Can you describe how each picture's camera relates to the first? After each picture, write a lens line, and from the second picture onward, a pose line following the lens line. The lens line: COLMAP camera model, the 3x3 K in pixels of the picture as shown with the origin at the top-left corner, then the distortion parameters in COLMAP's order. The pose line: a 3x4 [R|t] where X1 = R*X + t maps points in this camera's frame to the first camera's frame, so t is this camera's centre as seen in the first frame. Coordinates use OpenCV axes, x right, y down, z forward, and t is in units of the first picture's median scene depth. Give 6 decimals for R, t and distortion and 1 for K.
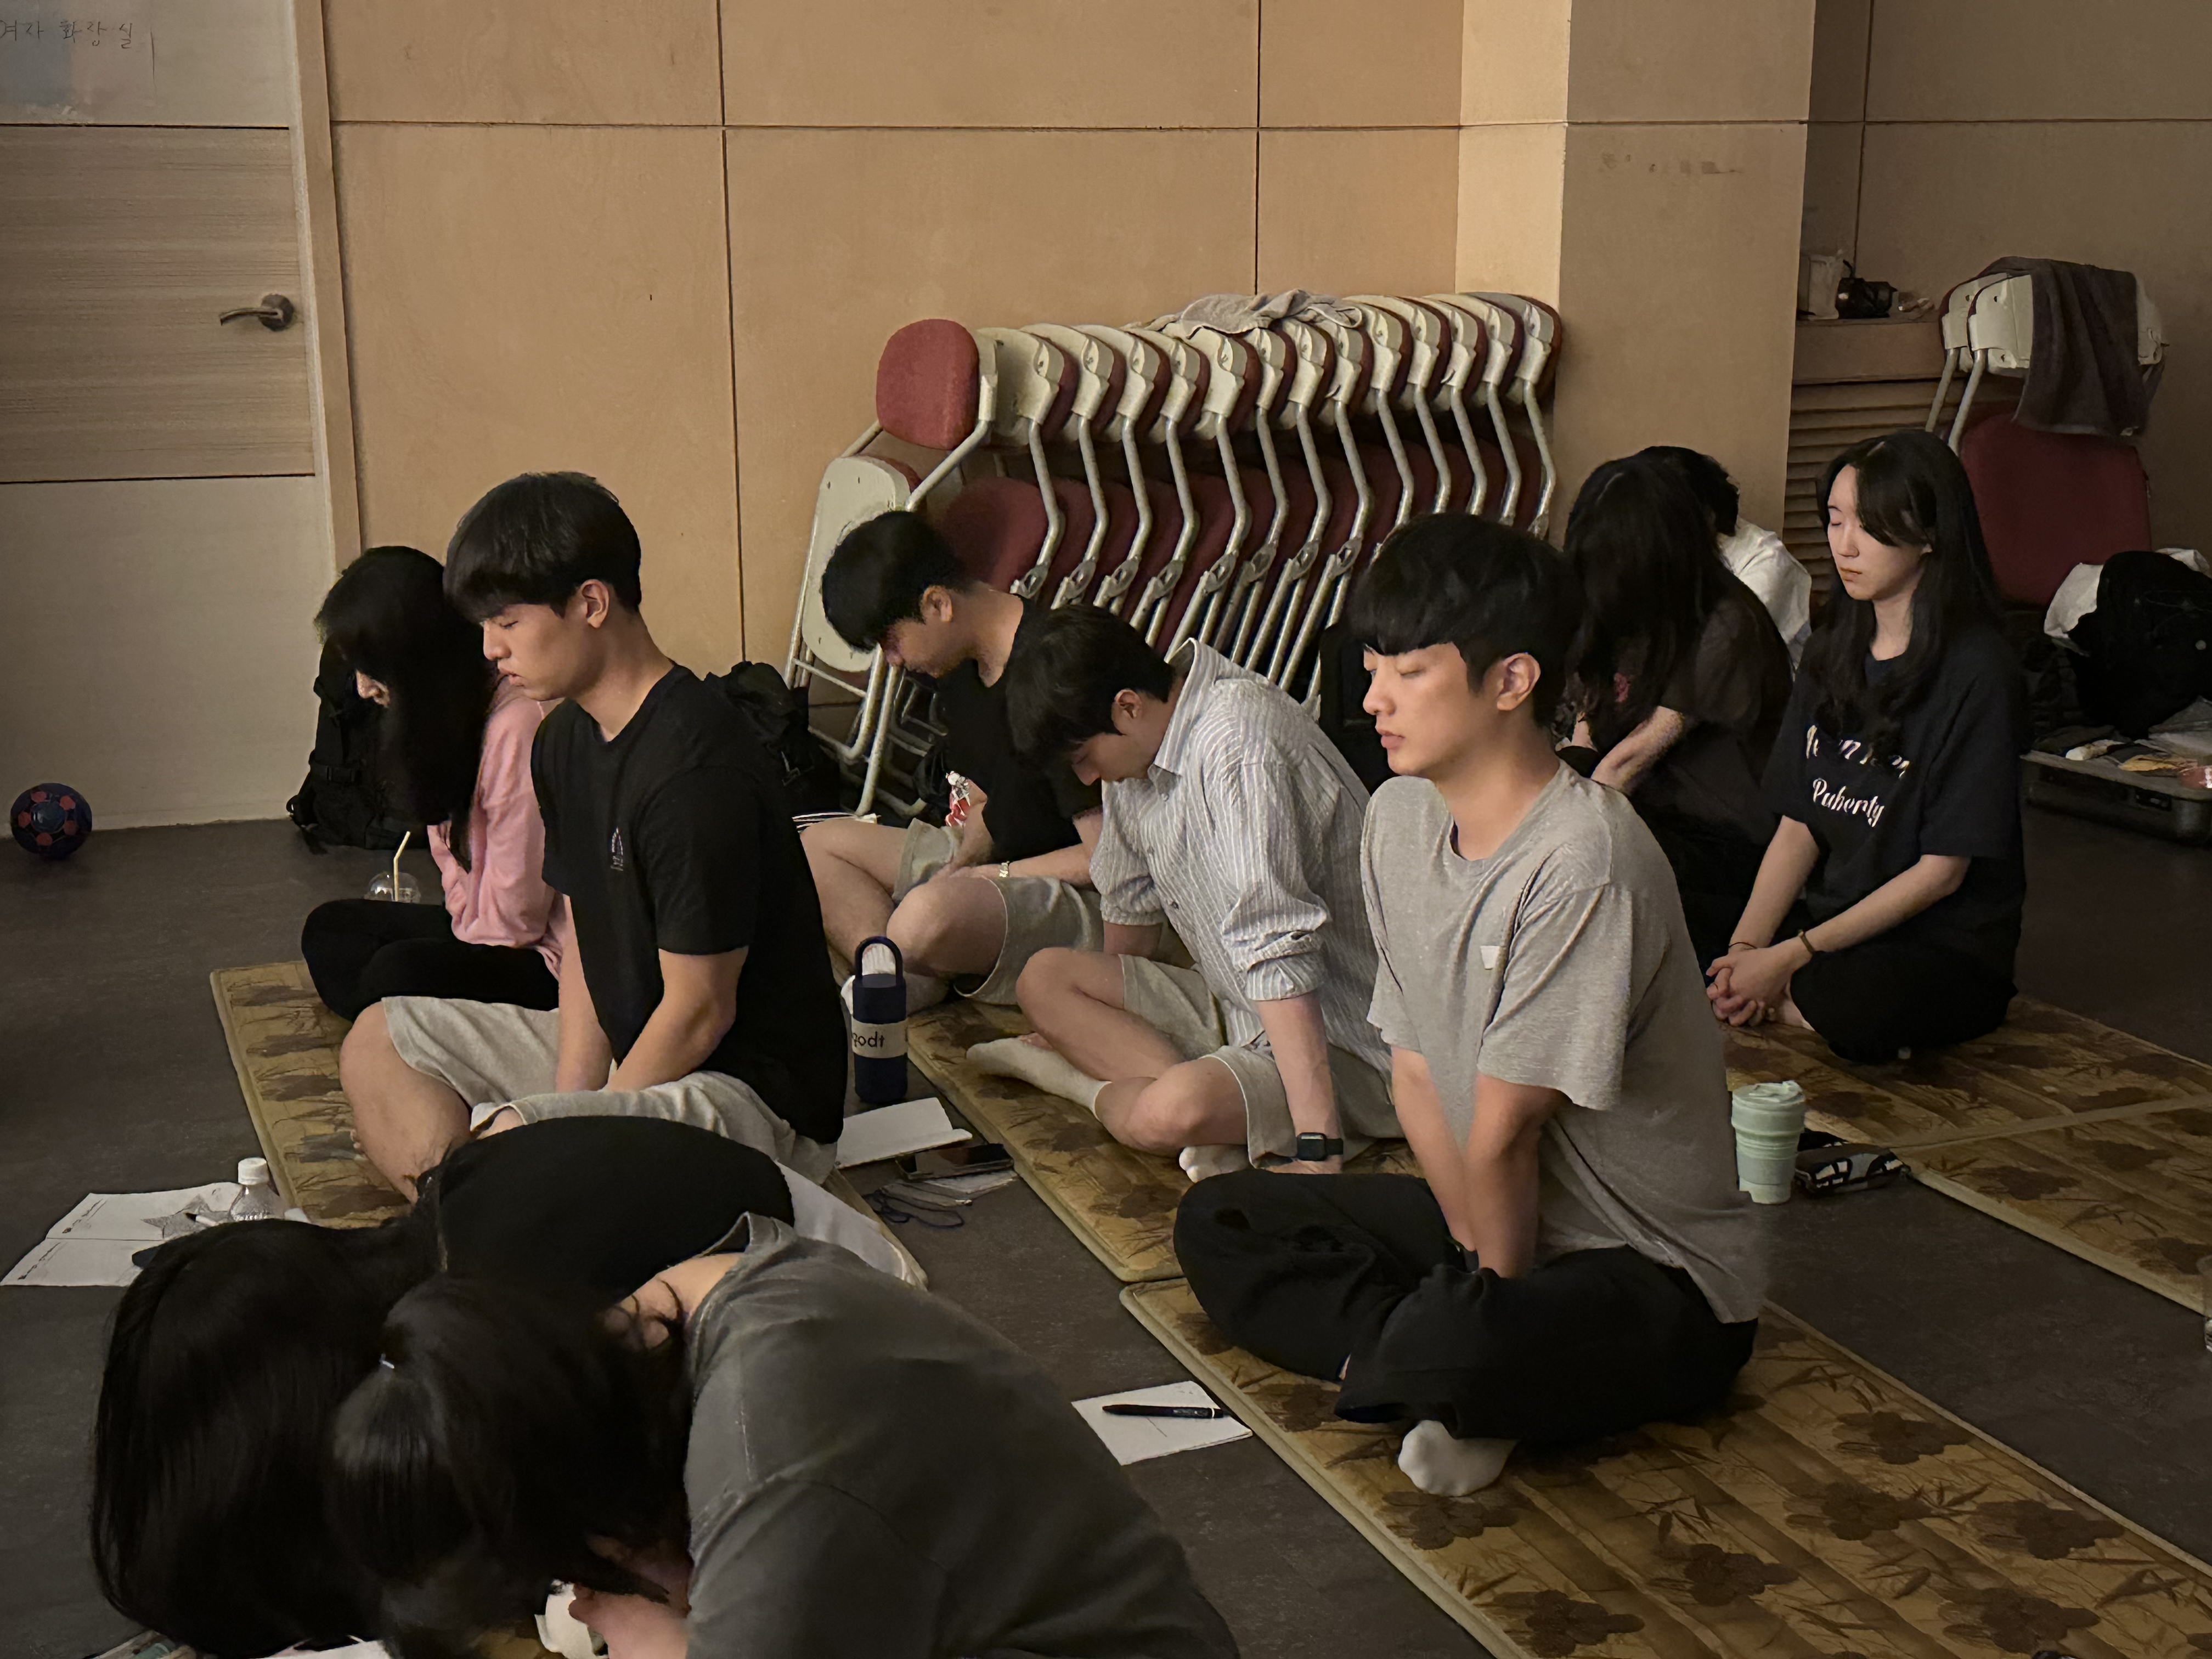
lens RADIAL K [[2915.8, 0, 1106.0], [0, 2915.8, 829.5], [0, 0, 1]] dist [0.288583, -0.814248]
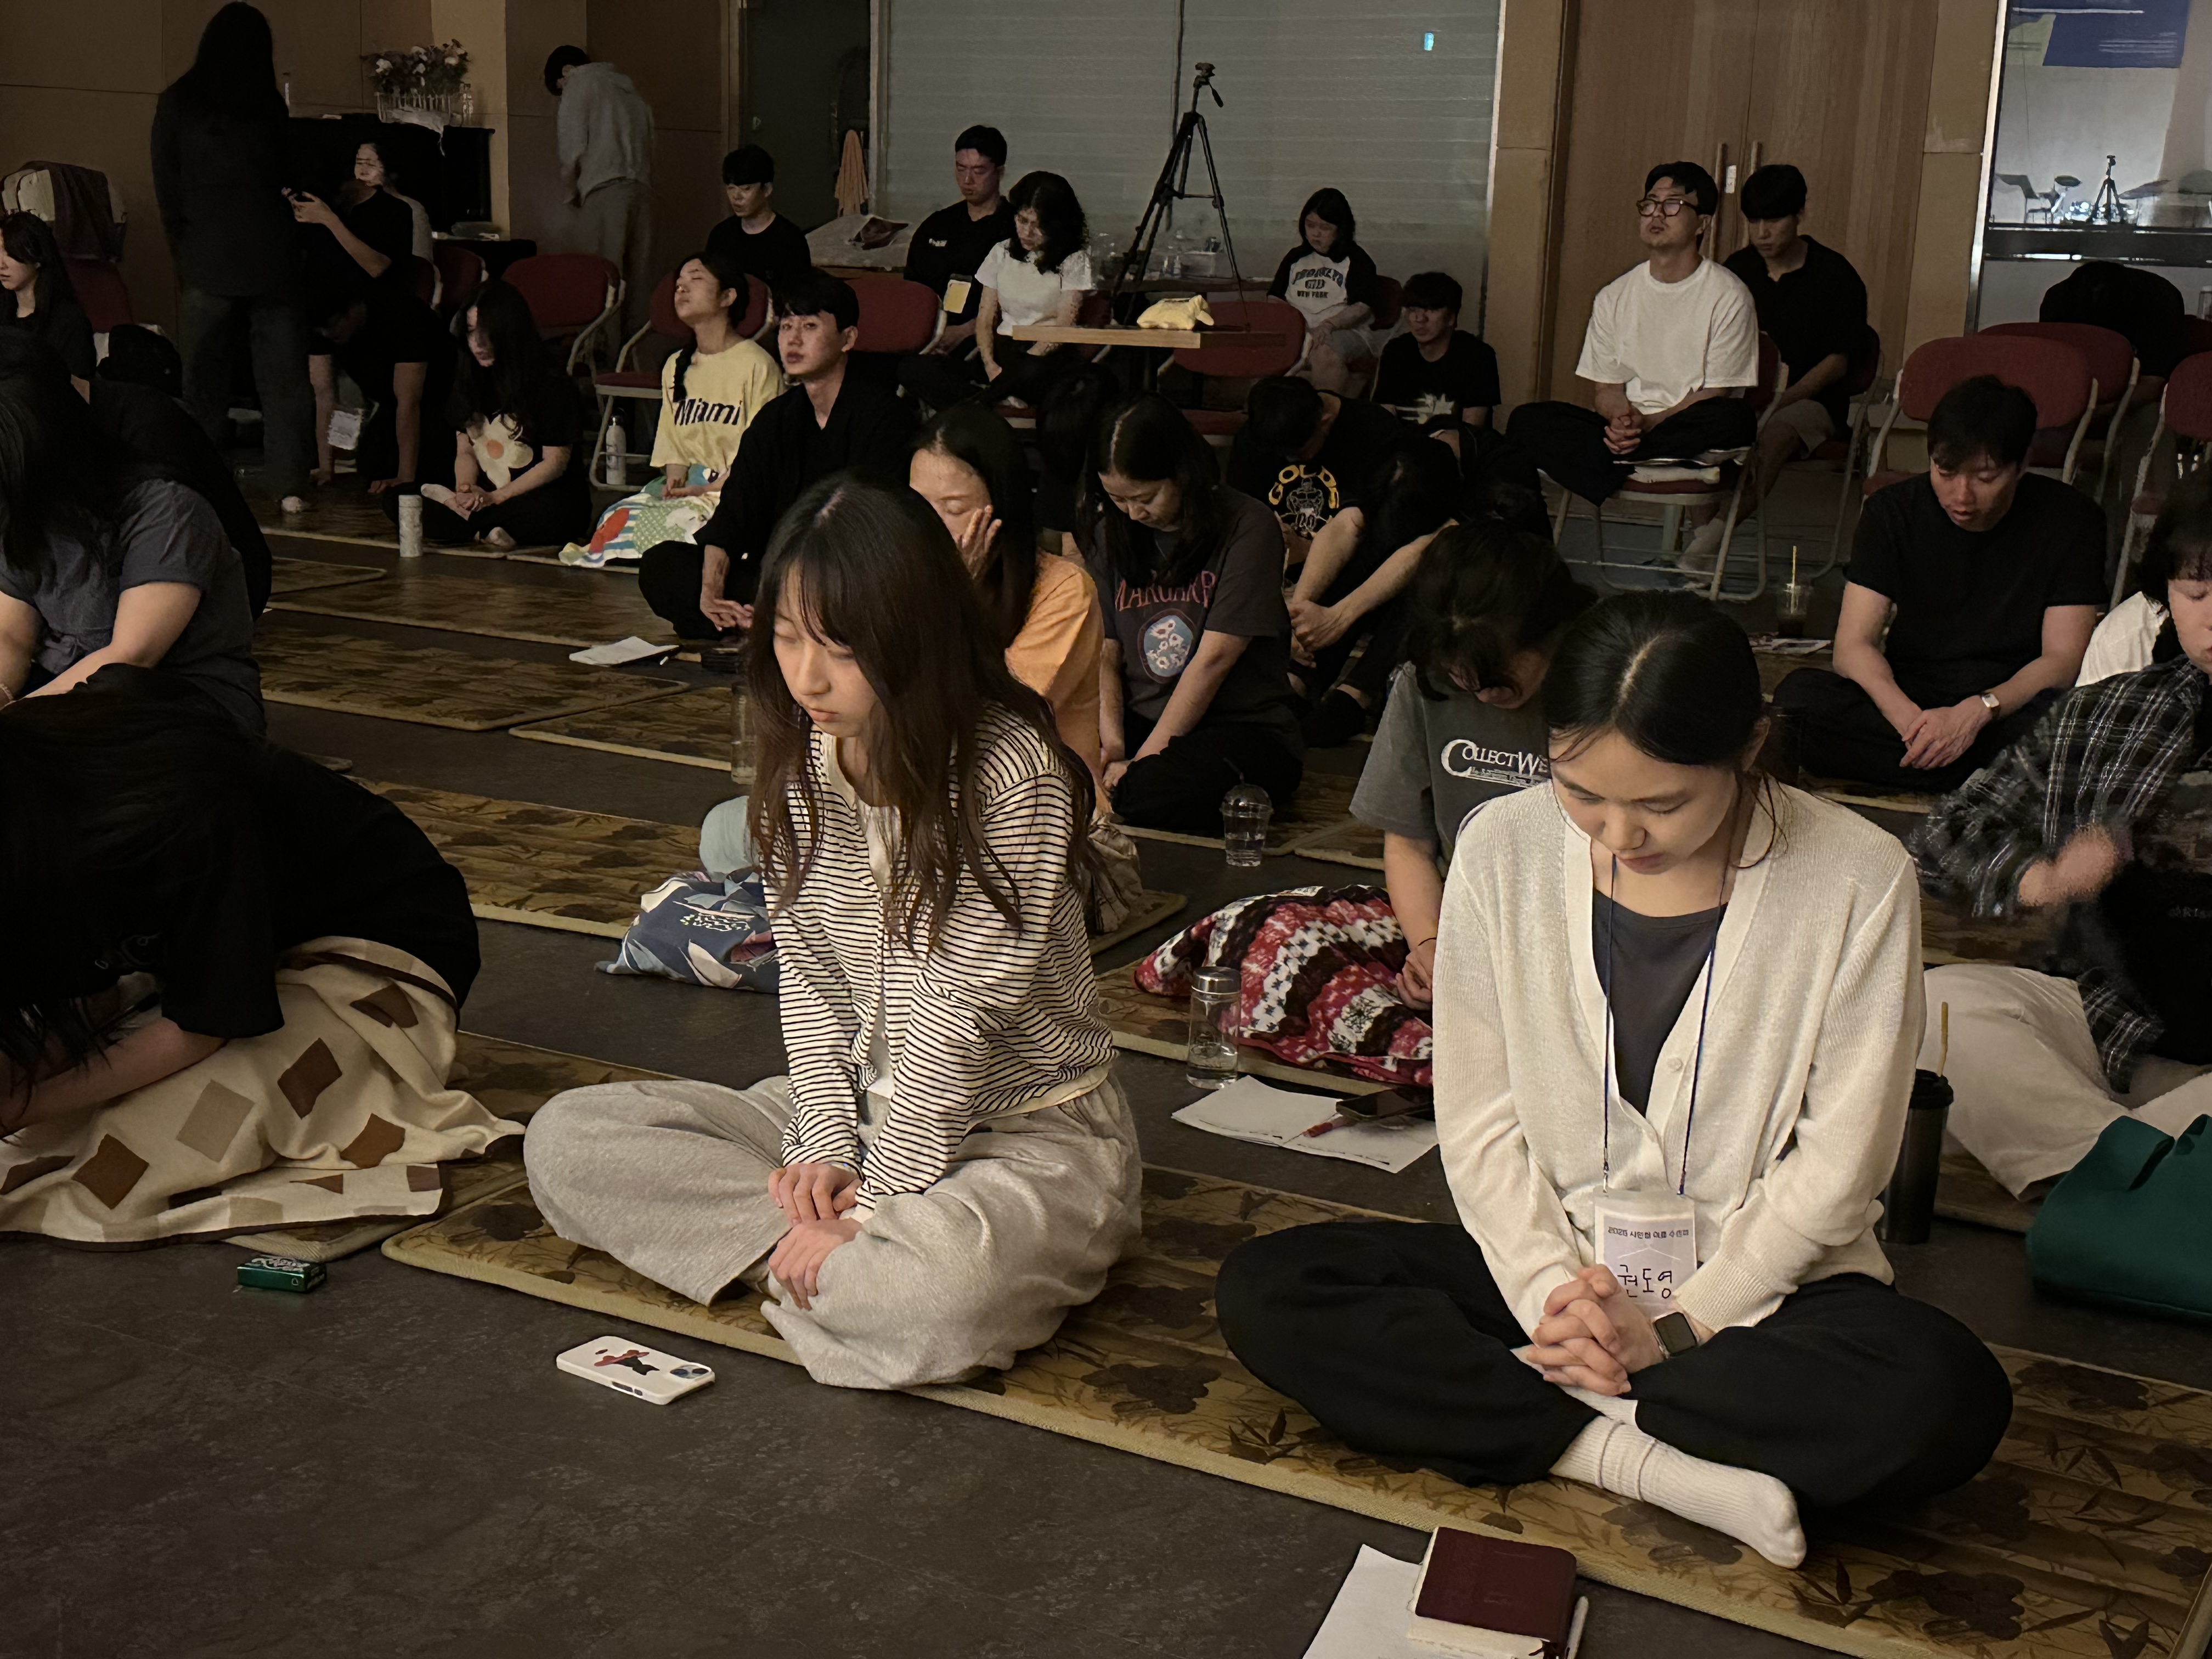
lens RADIAL K [[2915.8, 0, 1106.0], [0, 2915.8, 829.5], [0, 0, 1]] dist [0.288583, -0.814248]
pose [[0.791909, -0.104029, 0.601713, -0.331628], [0.107410, 0.993749, 0.030445, 0.238085], [-0.601119, 0.040520, 0.798132, -0.856714]]
